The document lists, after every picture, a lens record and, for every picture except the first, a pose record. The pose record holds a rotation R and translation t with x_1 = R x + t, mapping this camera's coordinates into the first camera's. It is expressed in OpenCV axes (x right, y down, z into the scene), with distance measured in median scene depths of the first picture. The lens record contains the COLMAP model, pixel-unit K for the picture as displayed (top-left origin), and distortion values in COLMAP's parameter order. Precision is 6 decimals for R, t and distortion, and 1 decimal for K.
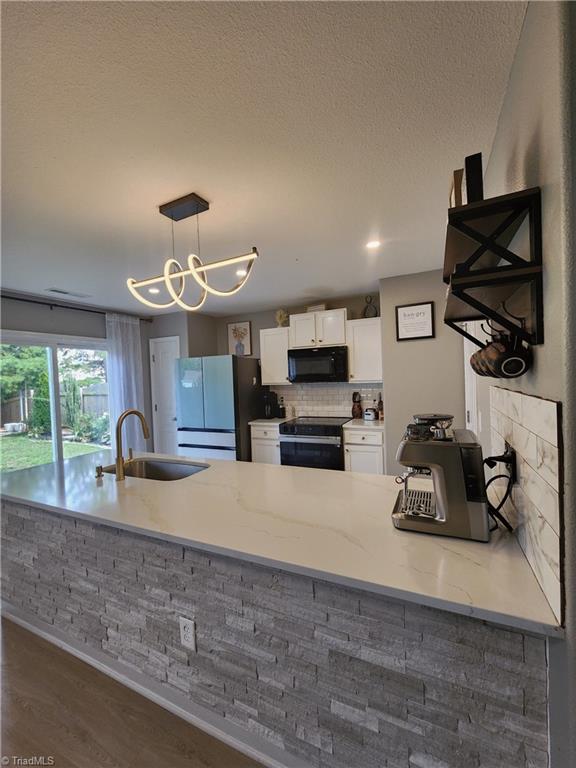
lens RADIAL K [[316.5, 0, 284.2], [0, 316.5, 382.3], [0, 0, 1]] dist [-0.006642, 0.002363]
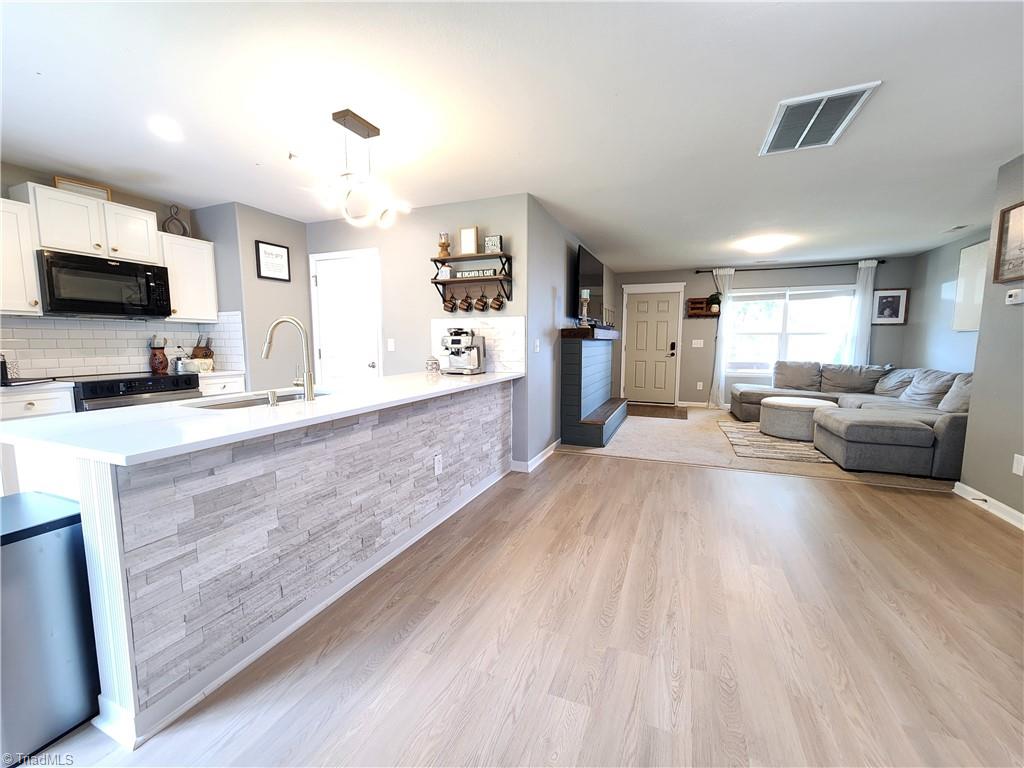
lens RADIAL K [[421.9, 0, 514.5], [0, 421.9, 386.7], [0, 0, 1]] dist [-0.006642, 0.002363]
pose [[-0.058806, -0.067057, 0.996015, -1.921849], [0.021515, 0.997424, 0.068422, 0.249372], [-0.998038, 0.025453, -0.057211, 0.626636]]
